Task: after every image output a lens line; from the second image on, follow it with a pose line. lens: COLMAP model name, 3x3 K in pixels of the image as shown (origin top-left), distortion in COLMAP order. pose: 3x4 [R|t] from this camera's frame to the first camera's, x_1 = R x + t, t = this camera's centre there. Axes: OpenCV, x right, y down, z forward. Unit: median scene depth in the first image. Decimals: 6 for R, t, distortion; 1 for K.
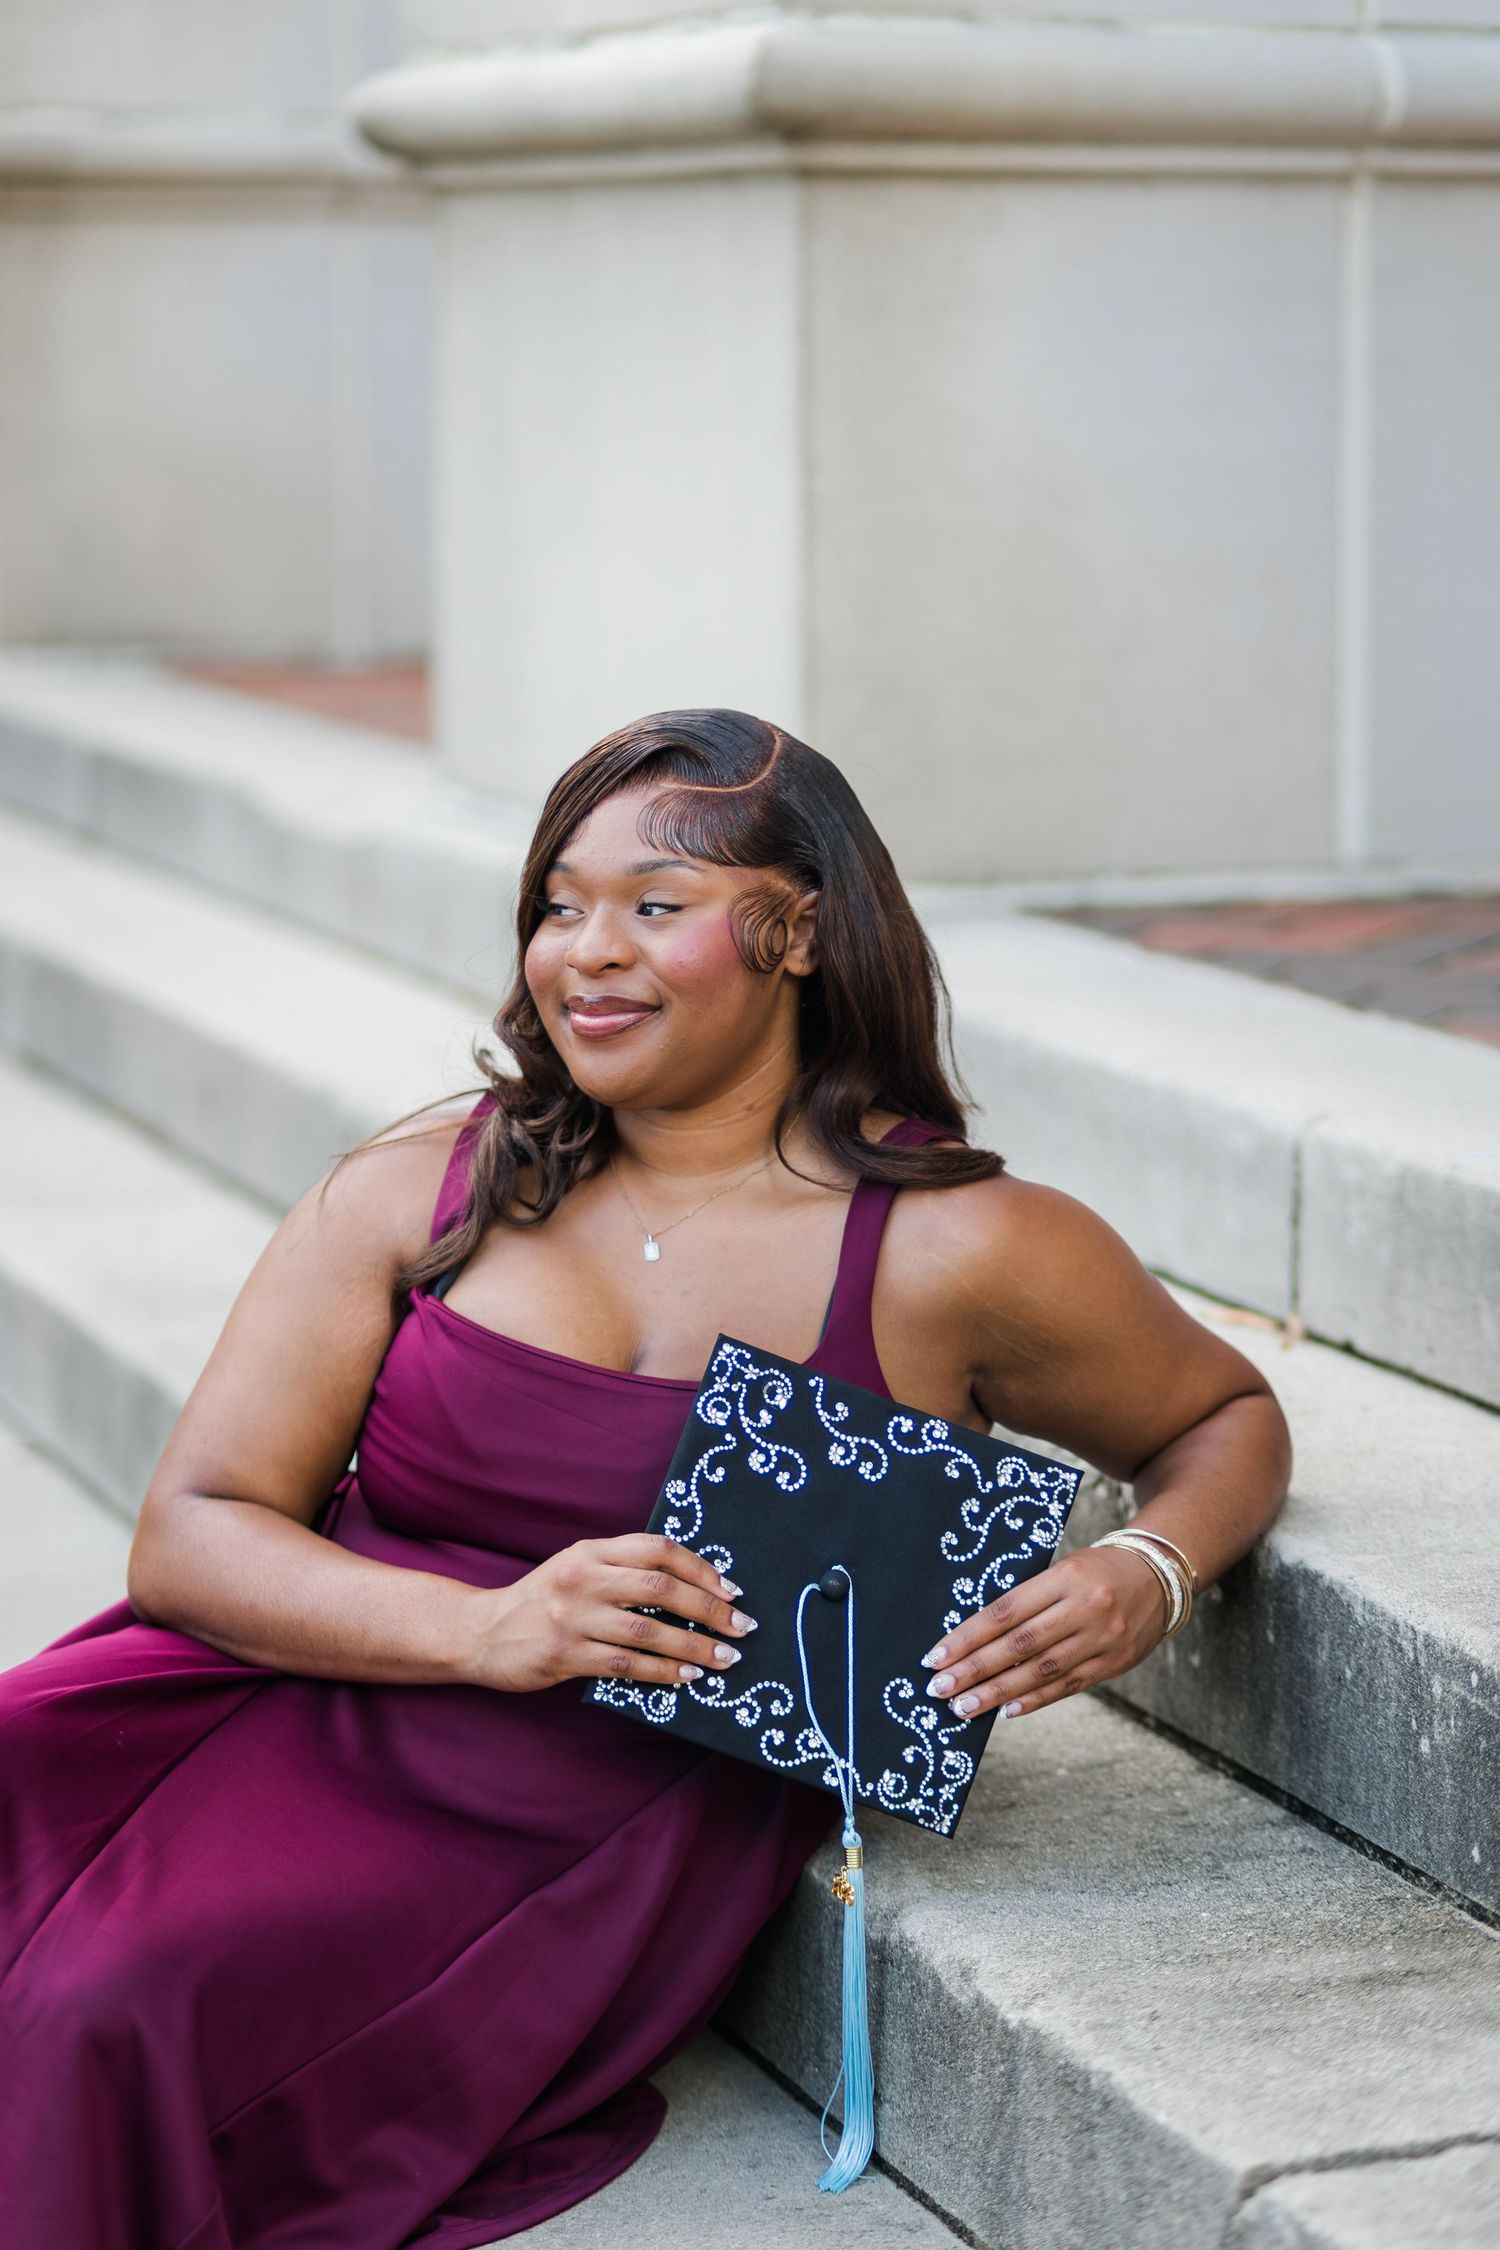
lens RADIAL K [[5401.1, 0, 750.0], [0, 5401.1, 1125.0], [0, 0, 1]] dist [-0.097141, -0.851108]
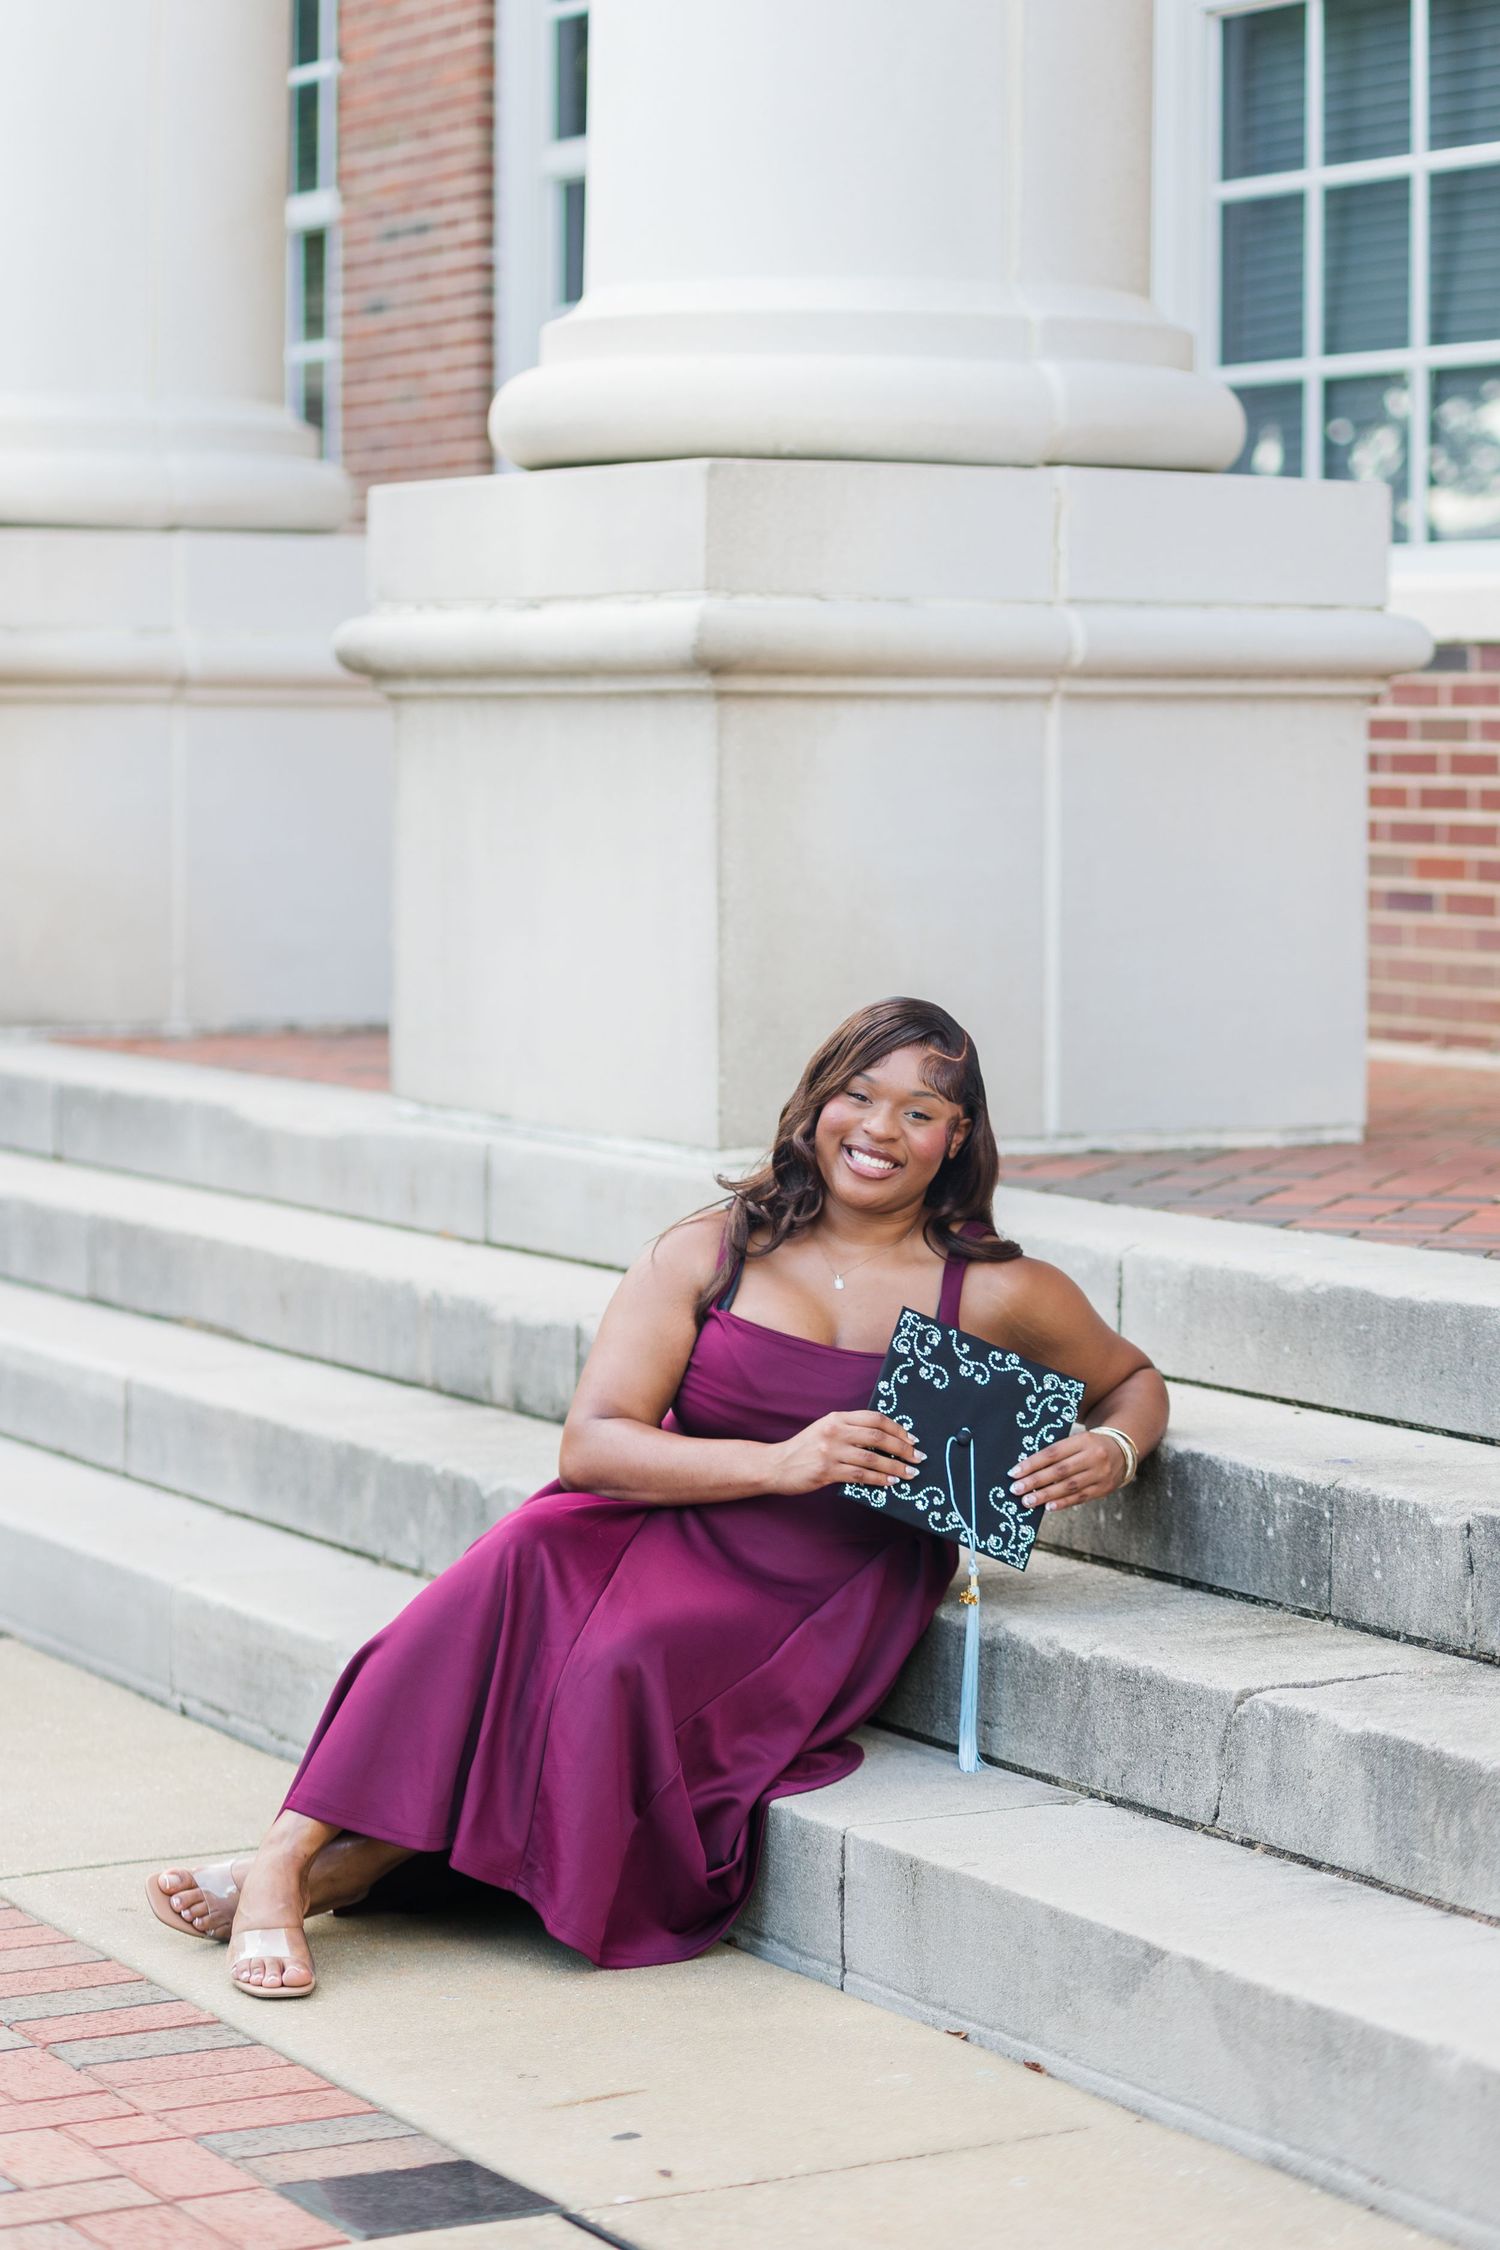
lens RADIAL K [[5590.7, 0, 750.0], [0, 5590.7, 1125.0], [0, 0, 1]] dist [-0.143708, -0.585004]
pose [[0.988149, -0.001448, 0.153493, -0.346904], [0.014736, 0.996232, -0.085463, 0.132793], [-0.152791, 0.086712, 0.984447, -0.896626]]
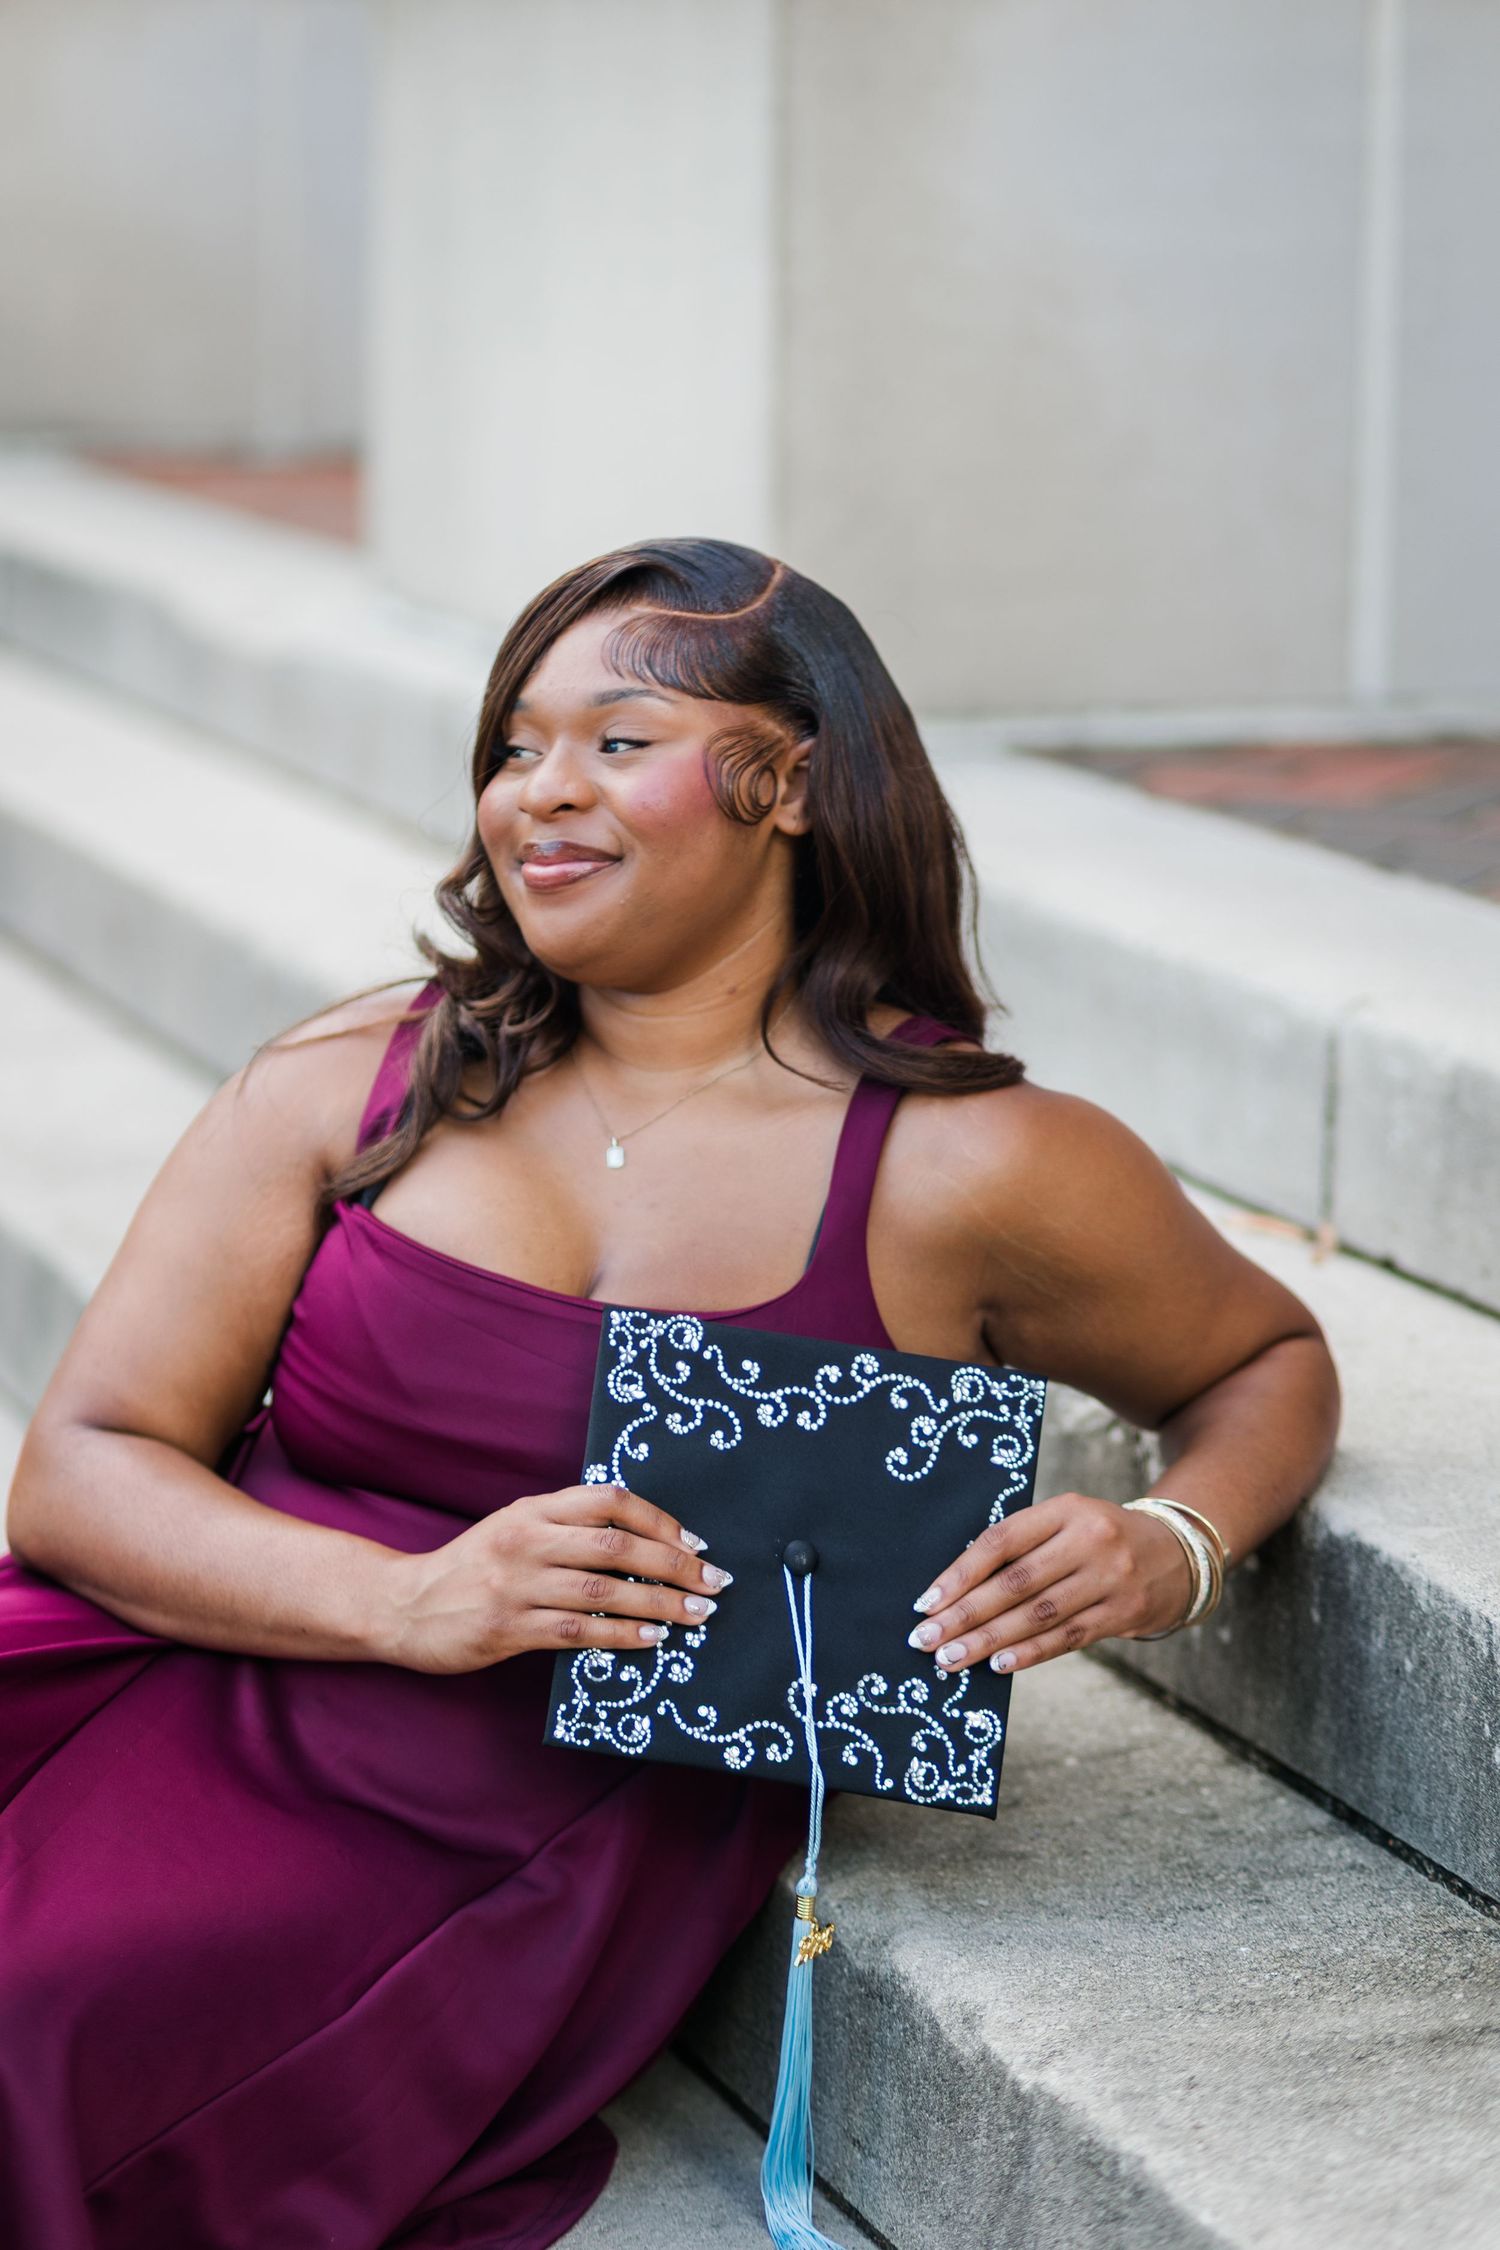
lens RADIAL K [[5401.1, 0, 750.0], [0, 5401.1, 1125.0], [0, 0, 1]] dist [-0.097141, -0.851108]
pose [[0.999815, 0.012693, 0.014441, -0.008650], [-0.013255, 0.999133, 0.039473, -0.017956], [-0.013927, -0.039657, 0.999116, 0.135643]]
